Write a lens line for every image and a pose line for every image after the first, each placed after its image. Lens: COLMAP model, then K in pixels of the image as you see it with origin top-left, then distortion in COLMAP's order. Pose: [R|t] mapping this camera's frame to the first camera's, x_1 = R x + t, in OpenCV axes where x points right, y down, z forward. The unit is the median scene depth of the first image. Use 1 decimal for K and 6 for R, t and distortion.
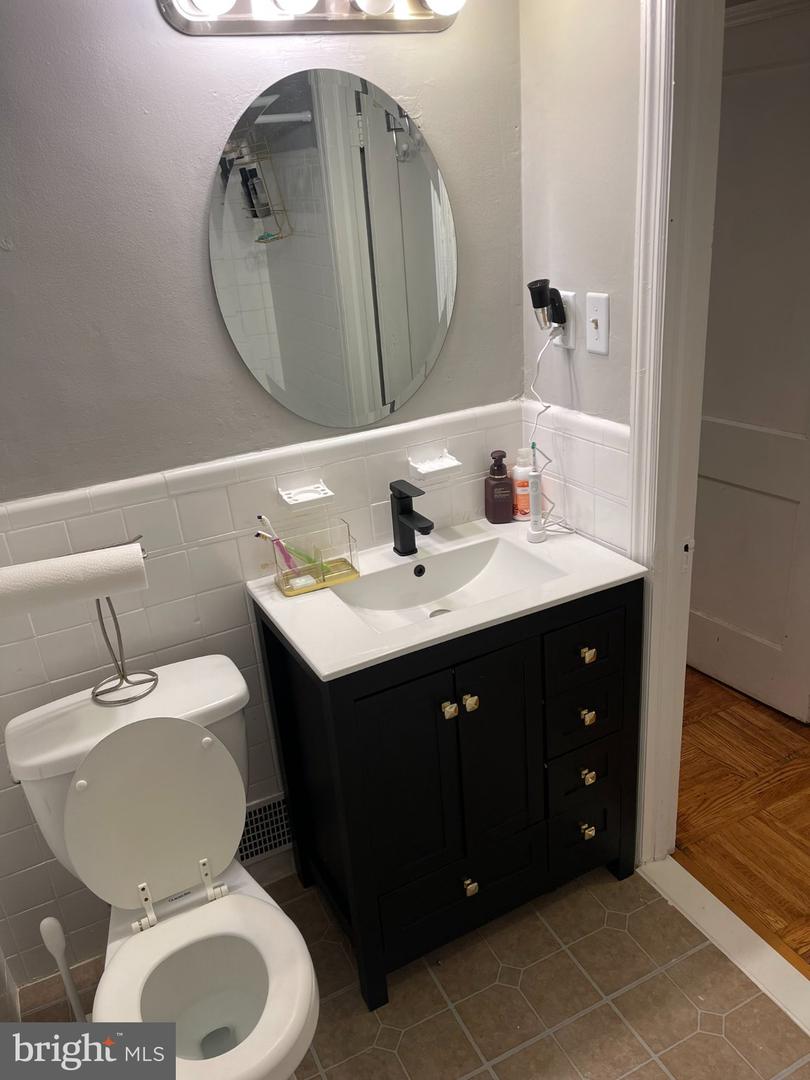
lens RADIAL K [[804.0, 0, 405.0], [0, 804.0, 540.0], [0, 0, 1]] dist [0.003019, -0.002844]
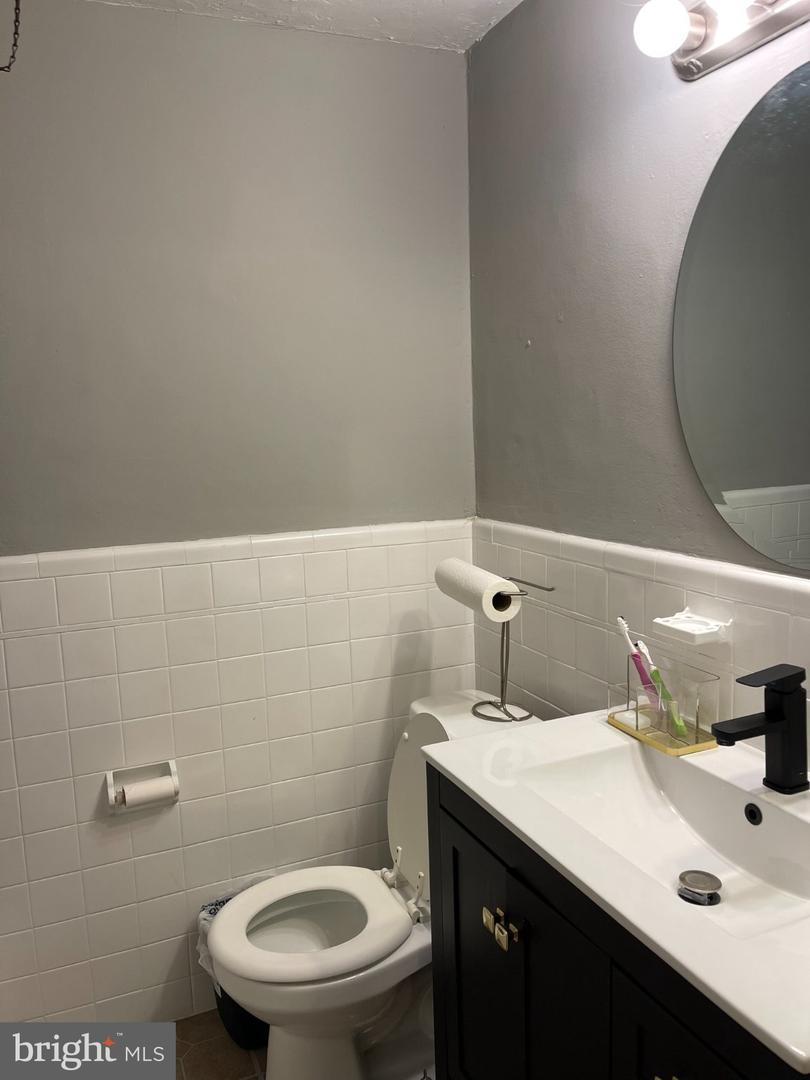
lens RADIAL K [[804.0, 0, 405.0], [0, 804.0, 540.0], [0, 0, 1]] dist [0.003019, -0.002844]
pose [[-0.027603, 0.229463, -0.972926, 0.661072], [-0.338081, 0.913798, 0.225109, -0.228394], [0.940712, 0.335142, 0.052353, 0.744697]]
